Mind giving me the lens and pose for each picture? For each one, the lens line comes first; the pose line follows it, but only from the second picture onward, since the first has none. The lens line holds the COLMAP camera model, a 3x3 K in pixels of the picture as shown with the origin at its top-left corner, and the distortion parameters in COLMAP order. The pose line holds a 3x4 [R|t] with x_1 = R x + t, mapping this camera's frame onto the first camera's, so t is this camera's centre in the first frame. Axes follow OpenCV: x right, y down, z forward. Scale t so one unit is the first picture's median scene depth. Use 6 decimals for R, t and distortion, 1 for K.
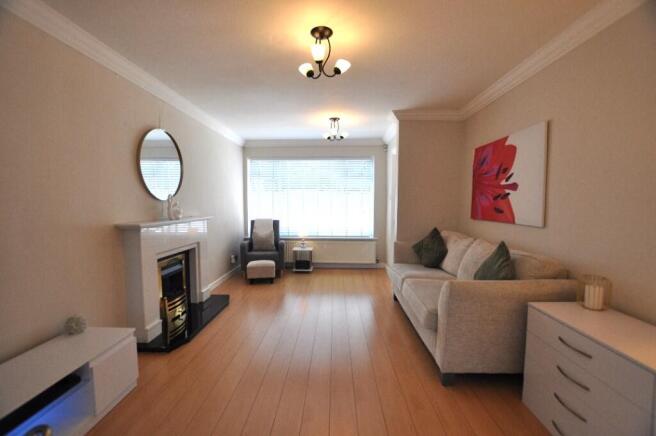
lens RADIAL K [[294.7, 0, 328.0], [0, 294.7, 218.0], [0, 0, 1]] dist [-0.035191, 0.008828]
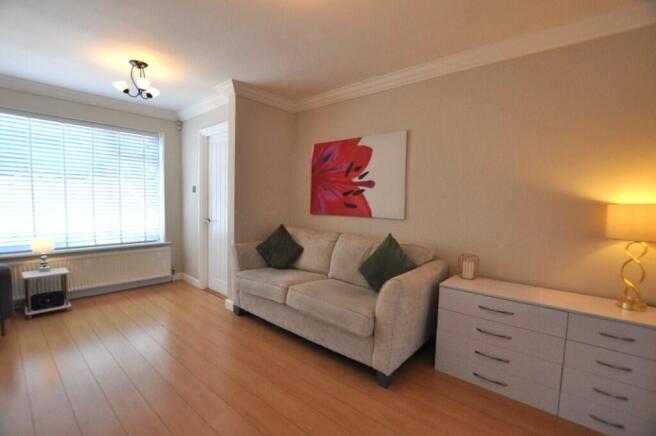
lens RADIAL K [[294.7, 0, 328.0], [0, 294.7, 218.0], [0, 0, 1]] dist [-0.035191, 0.008828]
pose [[0.617442, -0.033034, 0.785922, -0.297526], [0.020273, 0.999454, 0.026083, -0.008678], [-0.786355, -0.000172, 0.617775, 0.362807]]
